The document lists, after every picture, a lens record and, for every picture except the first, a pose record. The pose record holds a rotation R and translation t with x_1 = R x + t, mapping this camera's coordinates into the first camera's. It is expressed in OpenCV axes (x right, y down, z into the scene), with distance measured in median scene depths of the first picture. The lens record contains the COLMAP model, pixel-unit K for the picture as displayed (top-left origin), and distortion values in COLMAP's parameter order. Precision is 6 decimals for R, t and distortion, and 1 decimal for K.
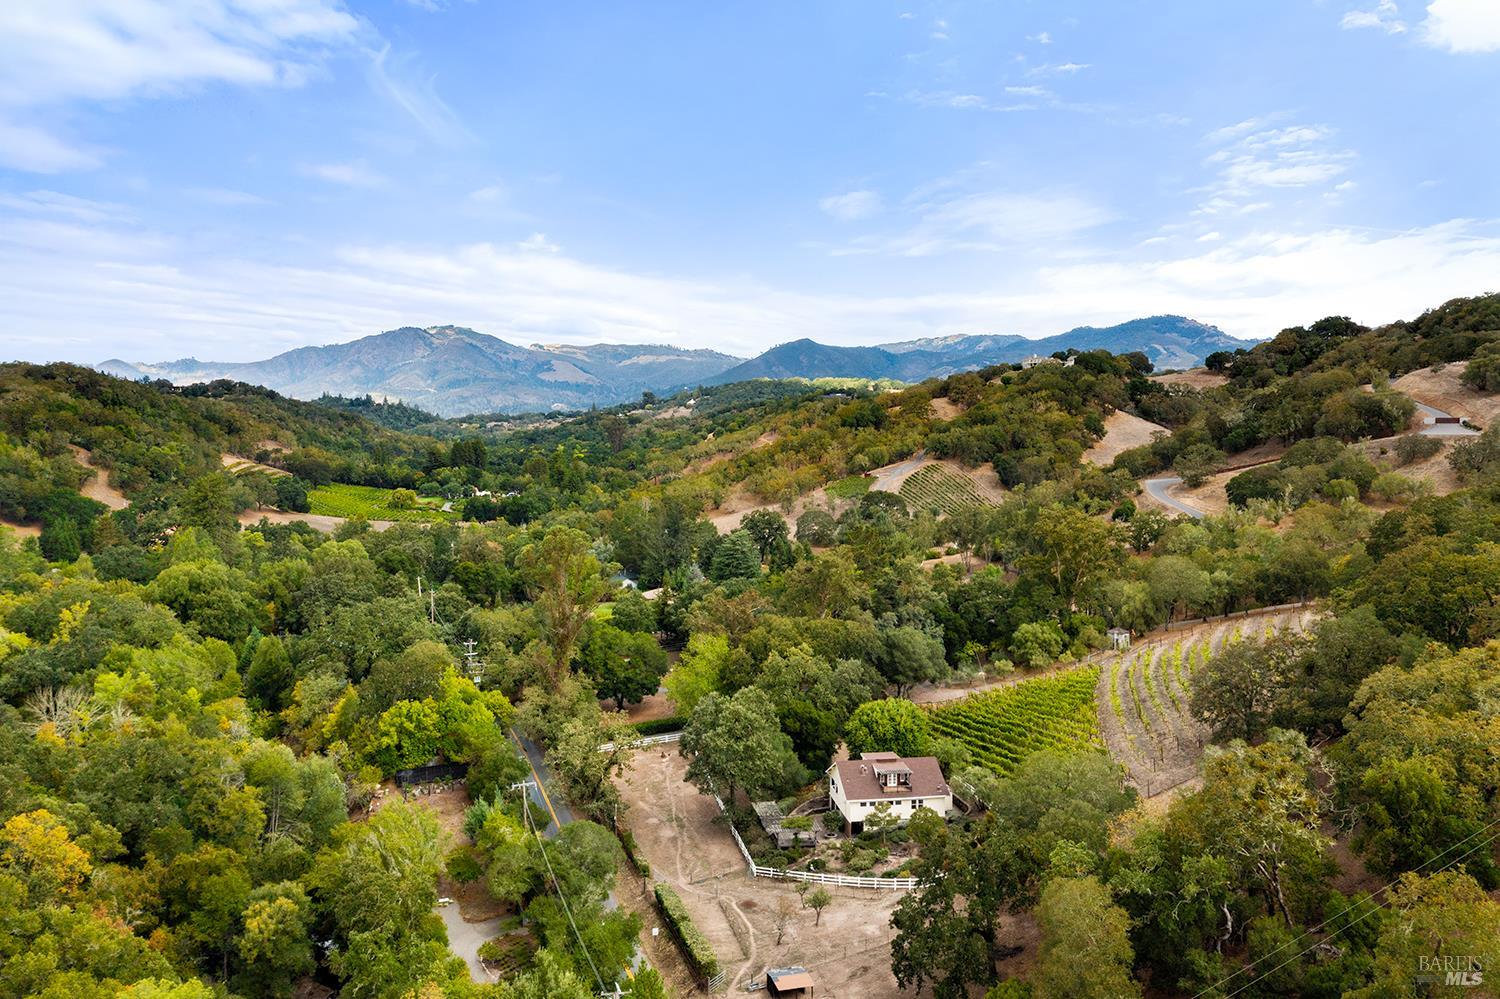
lens RADIAL K [[1184.5, 0, 754.5], [0, 1184.5, 498.2], [0, 0, 1]] dist [-0.020072, -0.003626]
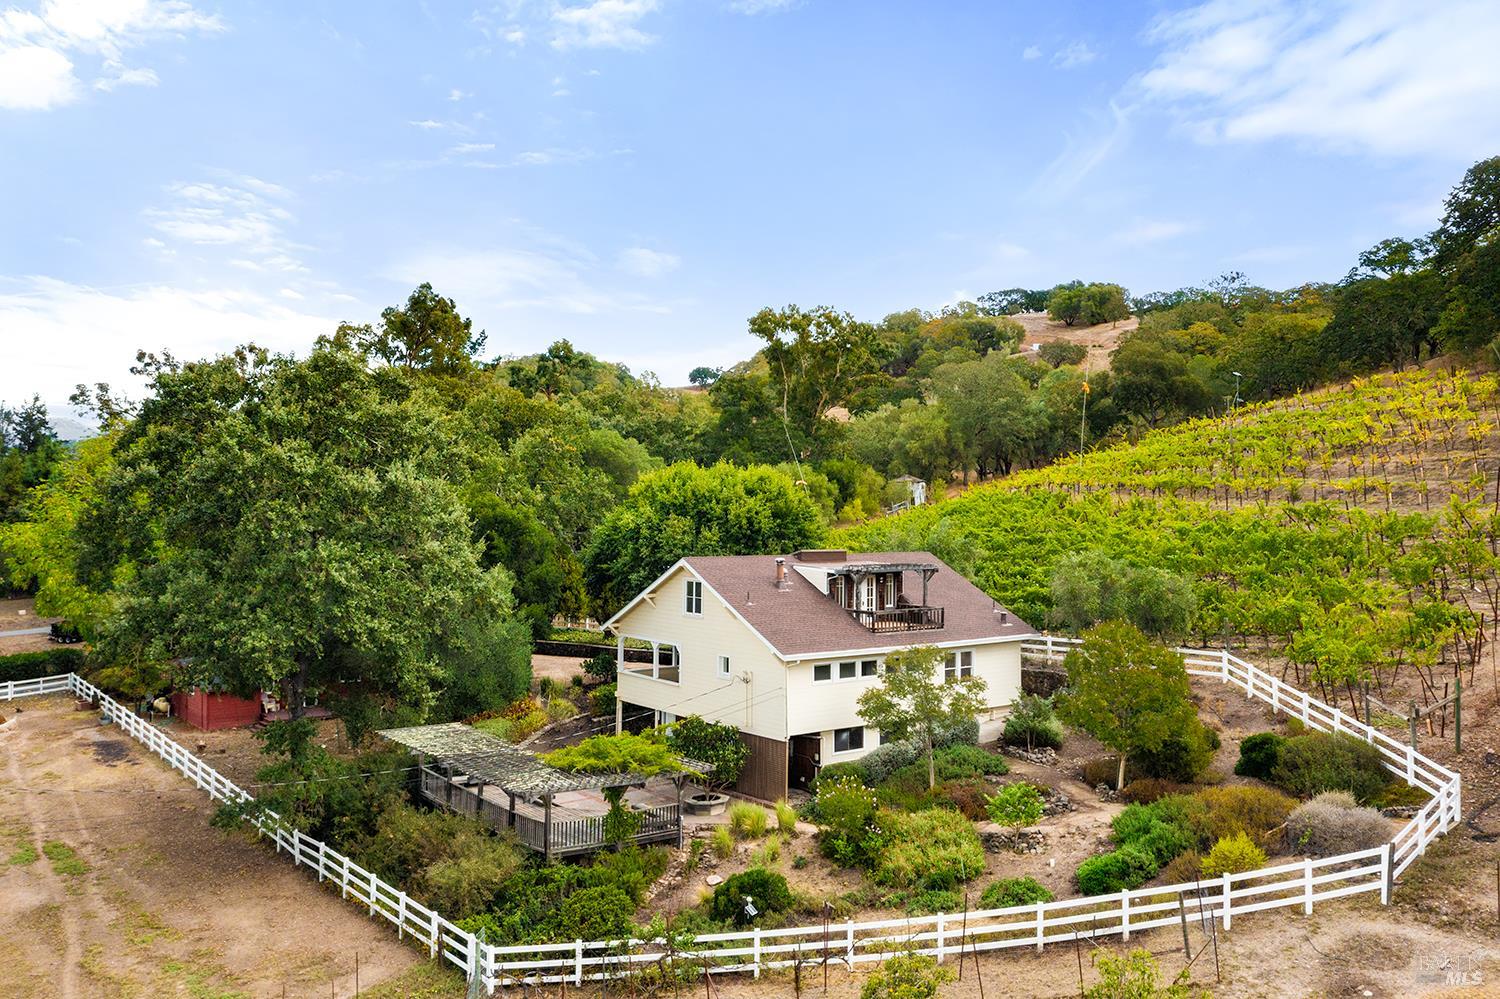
lens RADIAL K [[1184.5, 0, 757.1], [0, 1184.5, 496.4], [0, 0, 1]] dist [-0.020072, -0.003626]
pose [[0.879071, 0.016681, 0.476398, -0.055487], [0.022292, 0.996856, -0.076039, 0.223098], [-0.476169, 0.077463, 0.875935, 0.705547]]
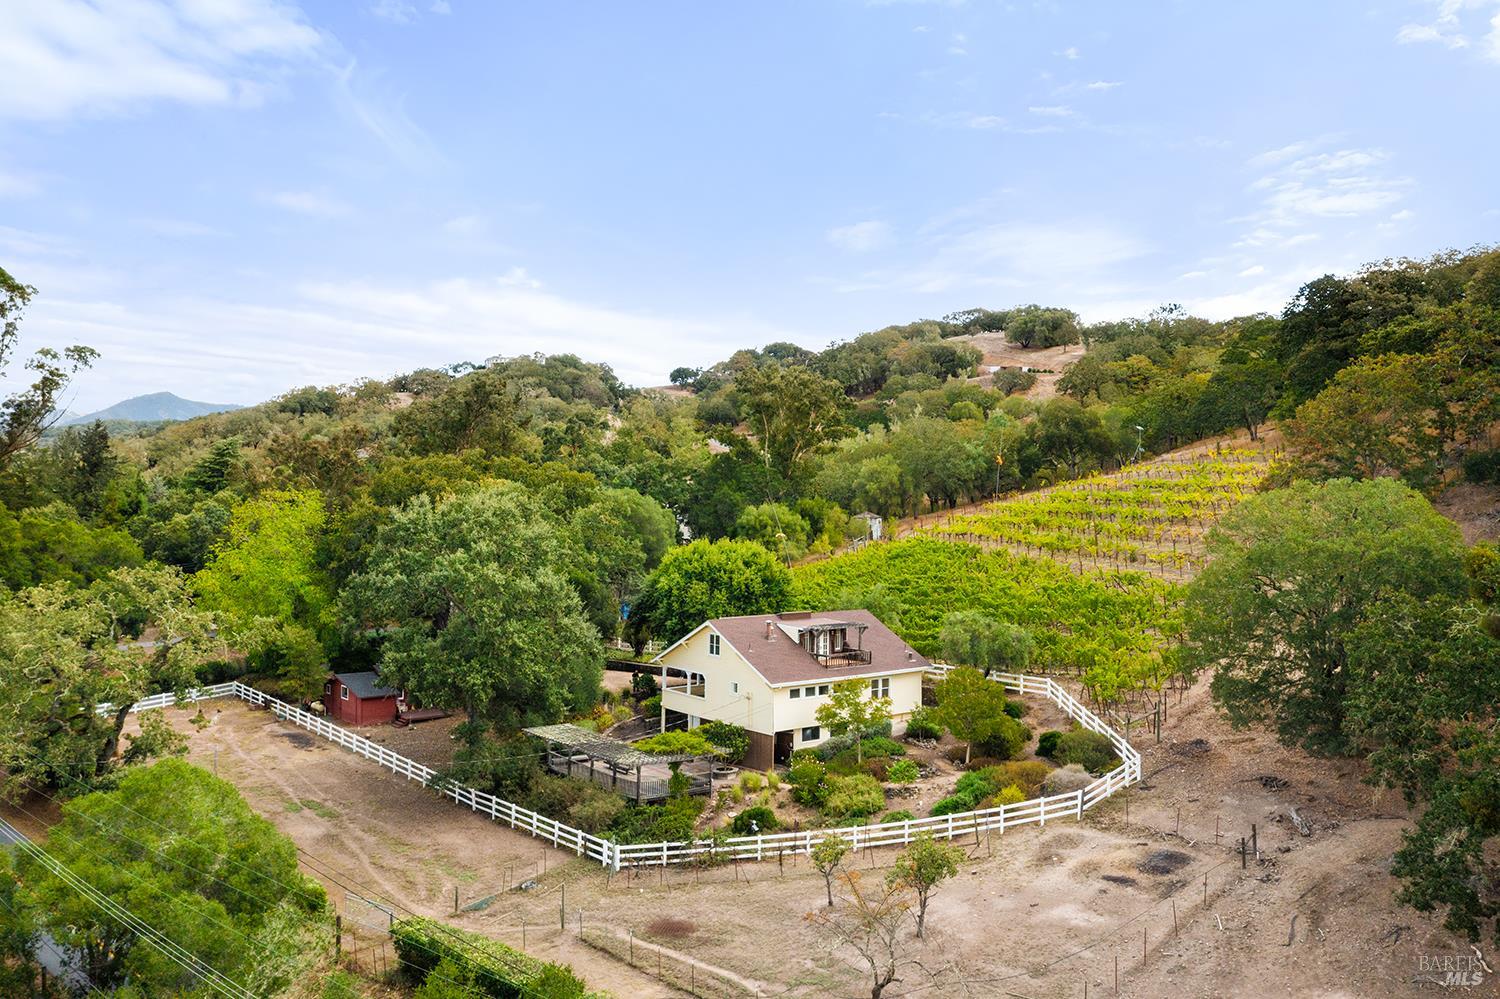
lens RADIAL K [[1184.5, 0, 751.0], [0, 1184.5, 503.4], [0, 0, 1]] dist [-0.020072, -0.003626]
pose [[0.871657, 0.011005, 0.489992, -0.146133], [0.020012, 0.998115, -0.058017, 0.197160], [-0.489707, 0.060377, 0.869794, 0.555096]]
